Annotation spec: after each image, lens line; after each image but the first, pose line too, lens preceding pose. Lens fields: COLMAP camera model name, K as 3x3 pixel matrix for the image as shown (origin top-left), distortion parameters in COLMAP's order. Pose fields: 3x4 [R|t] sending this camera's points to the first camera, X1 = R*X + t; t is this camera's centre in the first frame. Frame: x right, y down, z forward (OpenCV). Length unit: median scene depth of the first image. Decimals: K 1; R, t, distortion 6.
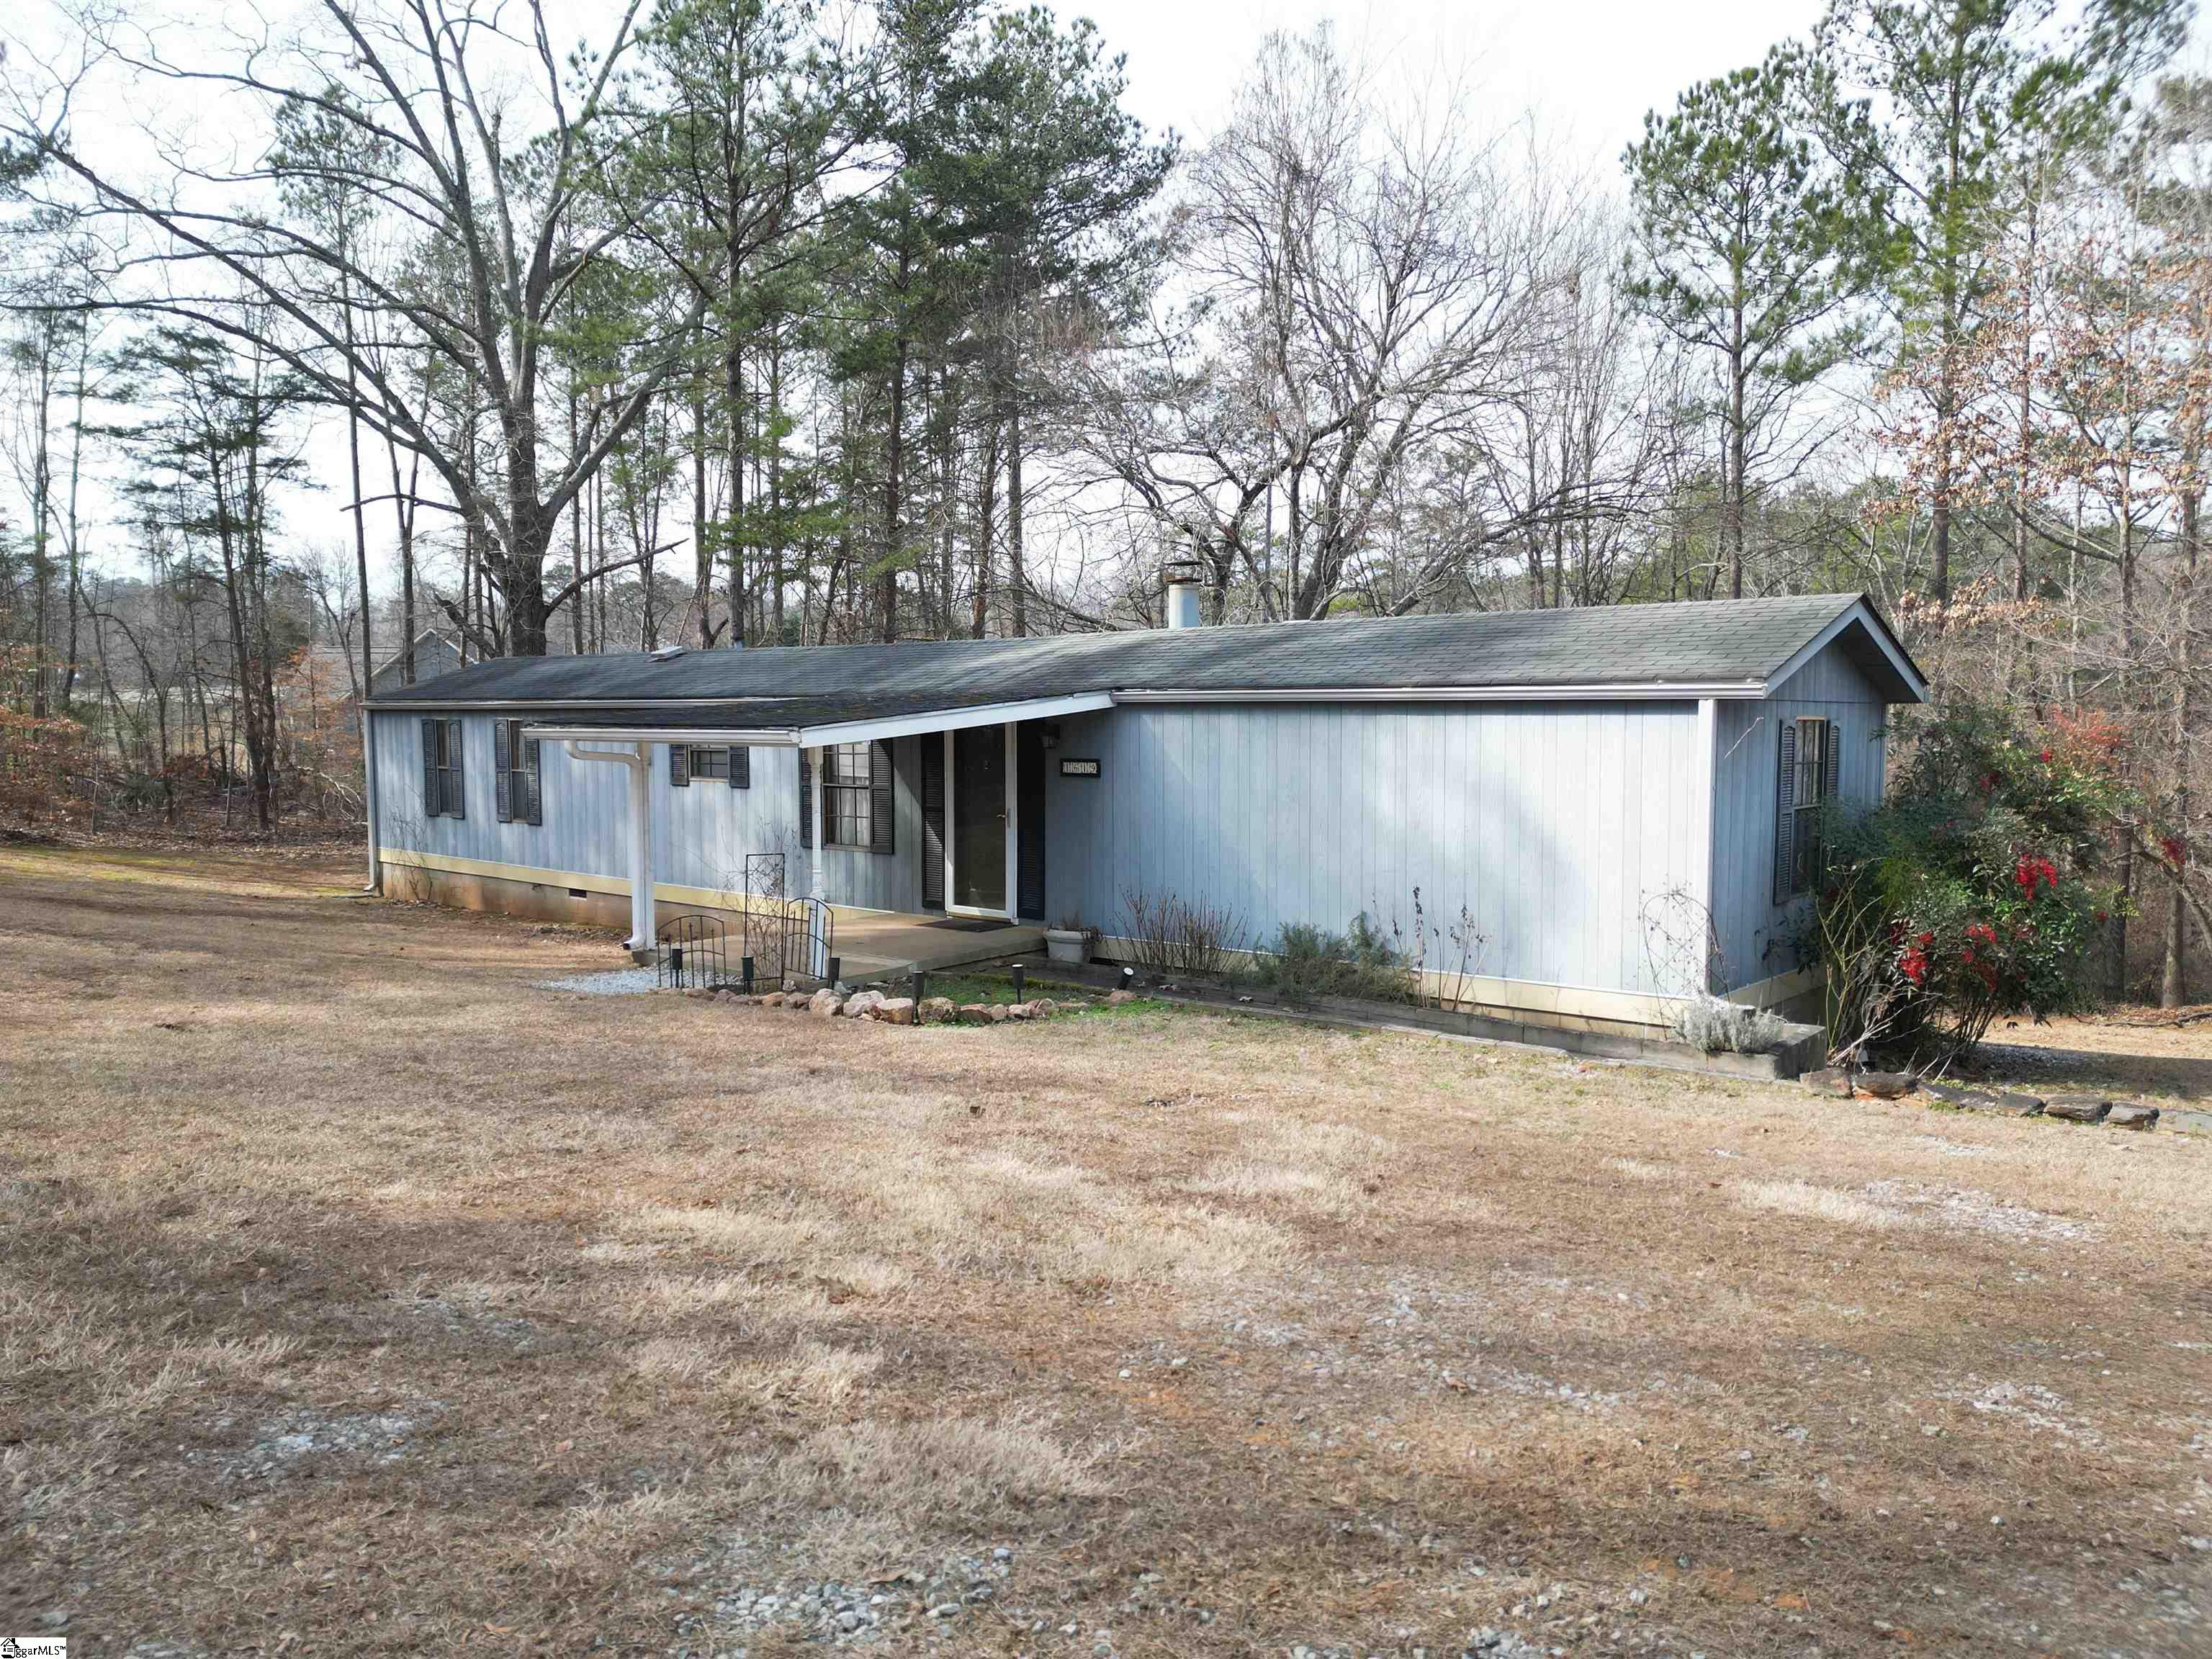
lens RADIAL K [[1540.0, 0, 1094.6], [0, 1540.0, 828.5], [0, 0, 1]] dist [0.054513, -0.047953]
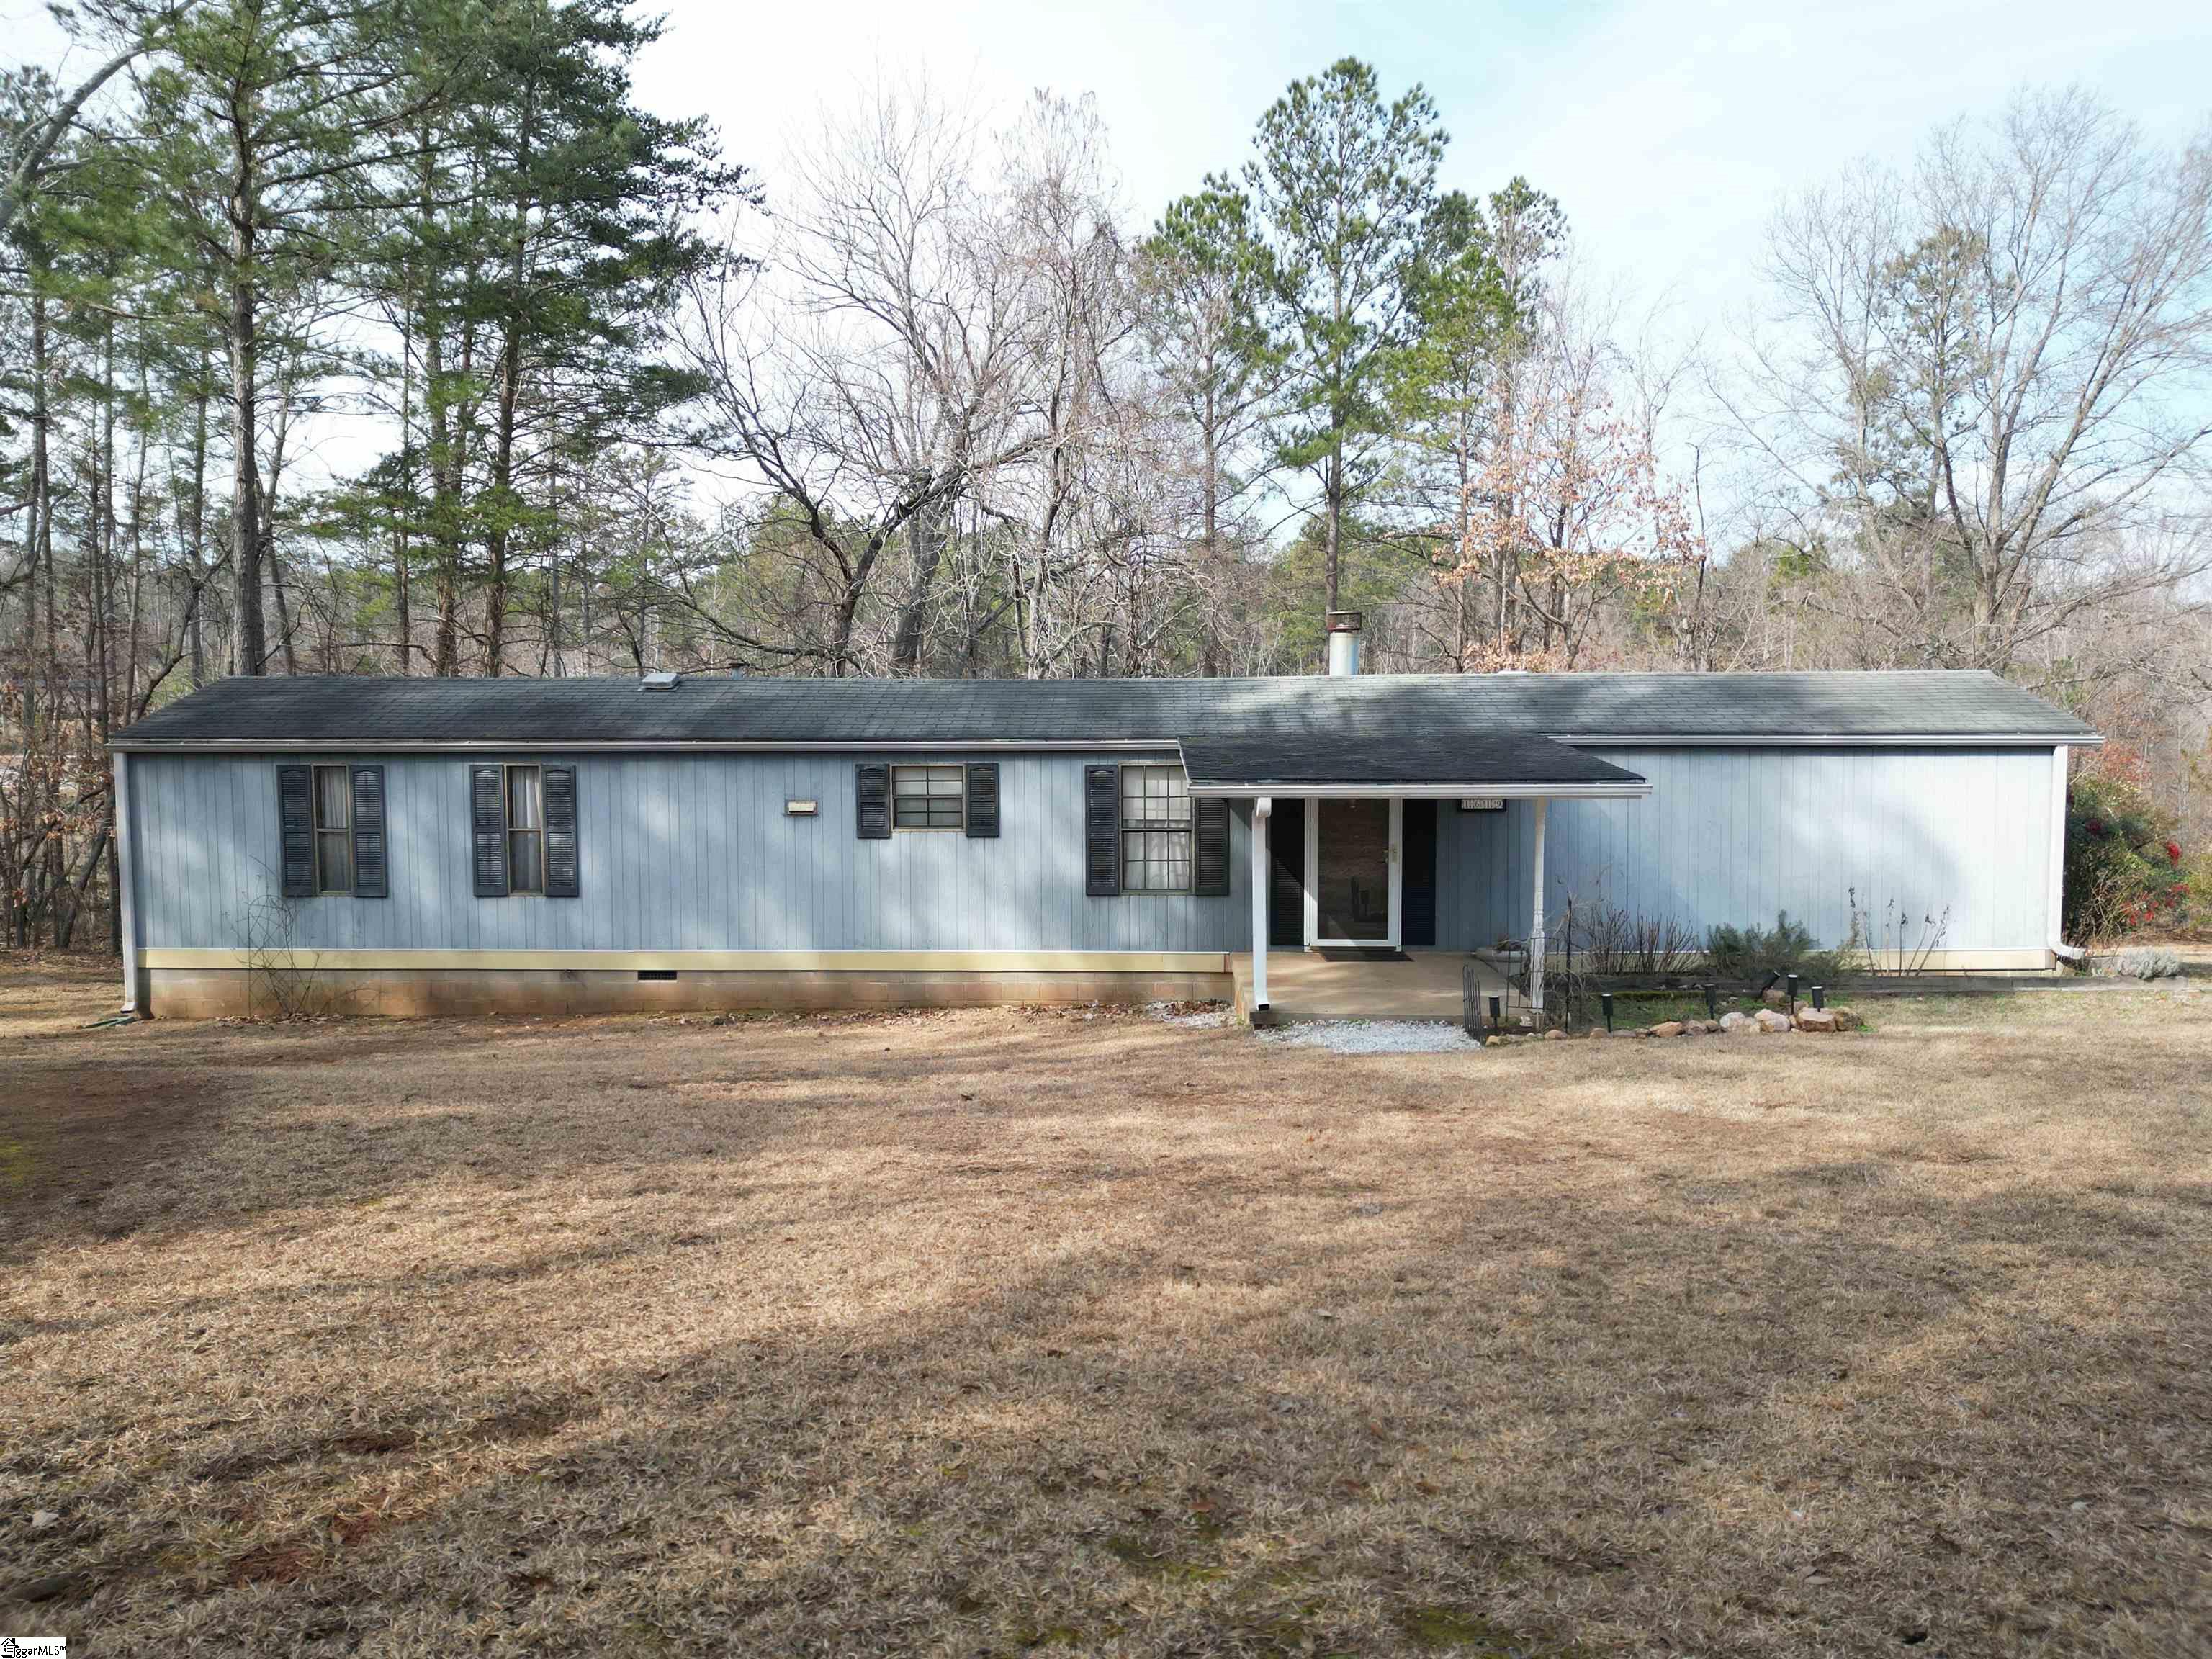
lens RADIAL K [[1540.0, 0, 1094.6], [0, 1540.0, 828.5], [0, 0, 1]] dist [0.054513, -0.047953]
pose [[0.778844, -0.049402, 0.625269, -0.507033], [0.048365, 0.998655, 0.018660, -0.030765], [-0.625350, 0.015708, 0.780186, 0.165227]]
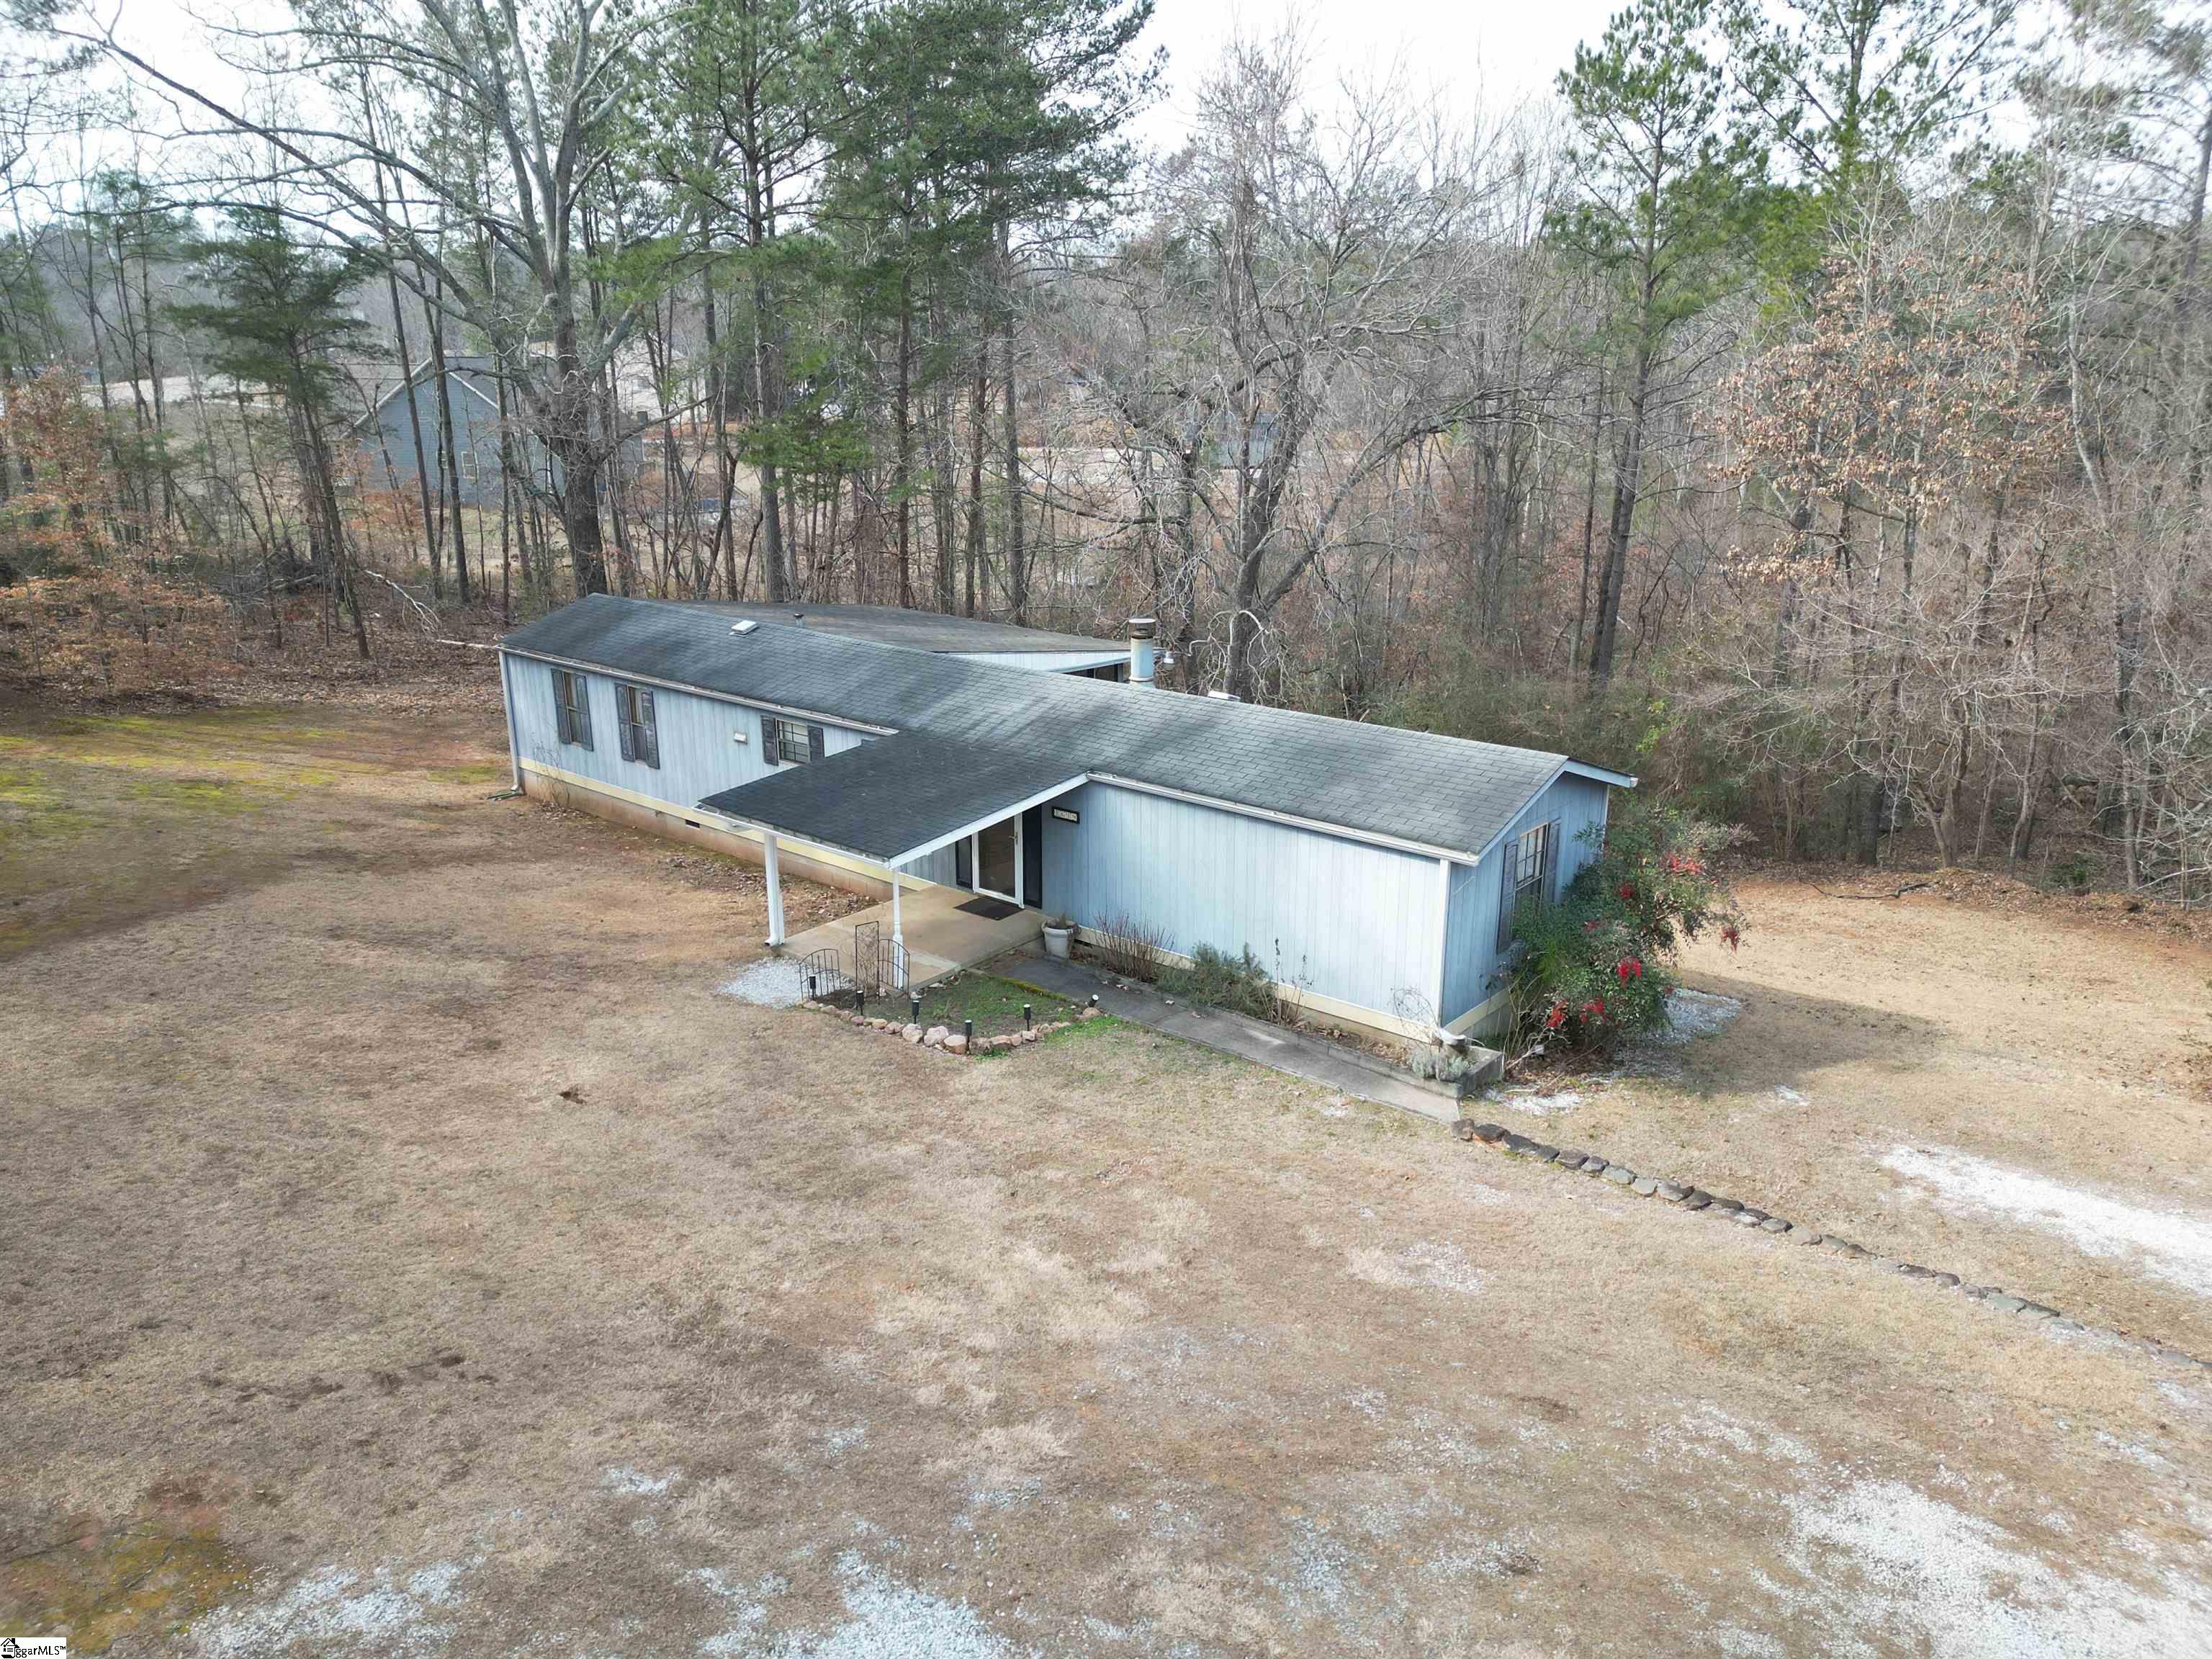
lens RADIAL K [[1540.0, 0, 1094.6], [0, 1540.0, 828.5], [0, 0, 1]] dist [0.054513, -0.047953]
pose [[0.999985, -0.003498, 0.004184, 0.006570], [0.002483, 0.975110, 0.221706, -0.191442], [-0.004856, -0.221693, 0.975105, -0.233825]]
